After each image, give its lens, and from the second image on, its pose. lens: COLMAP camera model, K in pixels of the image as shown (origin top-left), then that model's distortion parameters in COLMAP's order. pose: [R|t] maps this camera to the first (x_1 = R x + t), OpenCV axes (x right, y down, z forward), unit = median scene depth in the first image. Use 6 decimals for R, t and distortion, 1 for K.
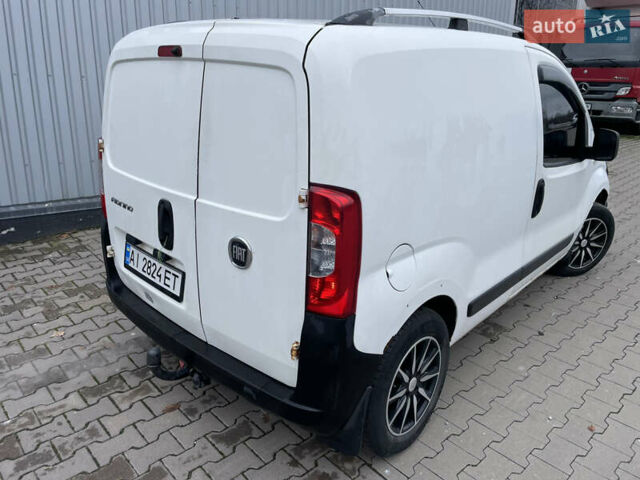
lens RADIAL K [[486.9, 0, 316.8], [0, 486.9, 239.9], [0, 0, 1]] dist [0.102331, -0.142544]
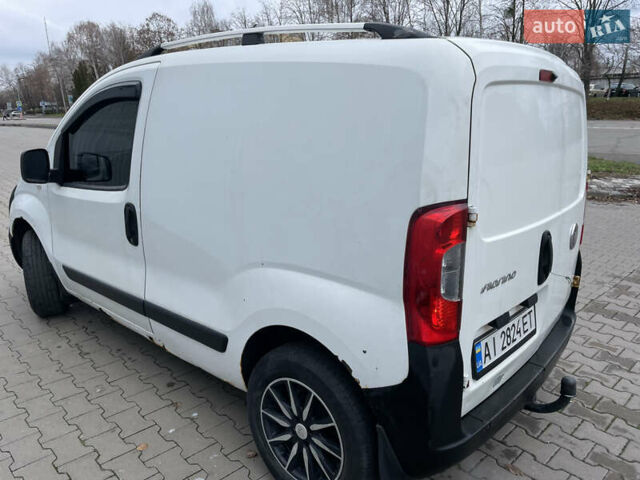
lens RADIAL K [[486.9, 0, 316.8], [0, 486.9, 239.9], [0, 0, 1]] dist [0.102331, -0.142544]
pose [[-0.038803, -0.282259, 0.958553, -1.288172], [0.311277, 0.908130, 0.280012, -0.501362], [-0.949527, 0.309241, 0.052623, 1.471485]]
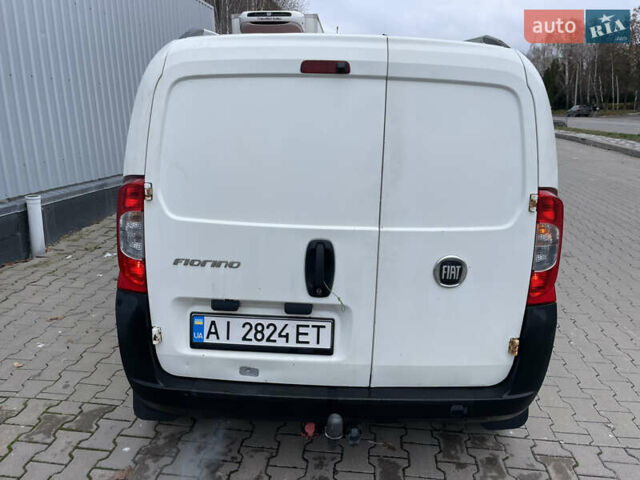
lens RADIAL K [[486.9, 0, 316.8], [0, 486.9, 239.9], [0, 0, 1]] dist [0.102331, -0.142544]
pose [[0.743161, -0.193972, 0.640380, -0.915019], [0.214290, 0.975646, 0.046842, -0.130794], [-0.633871, 0.102415, 0.766628, 0.381578]]
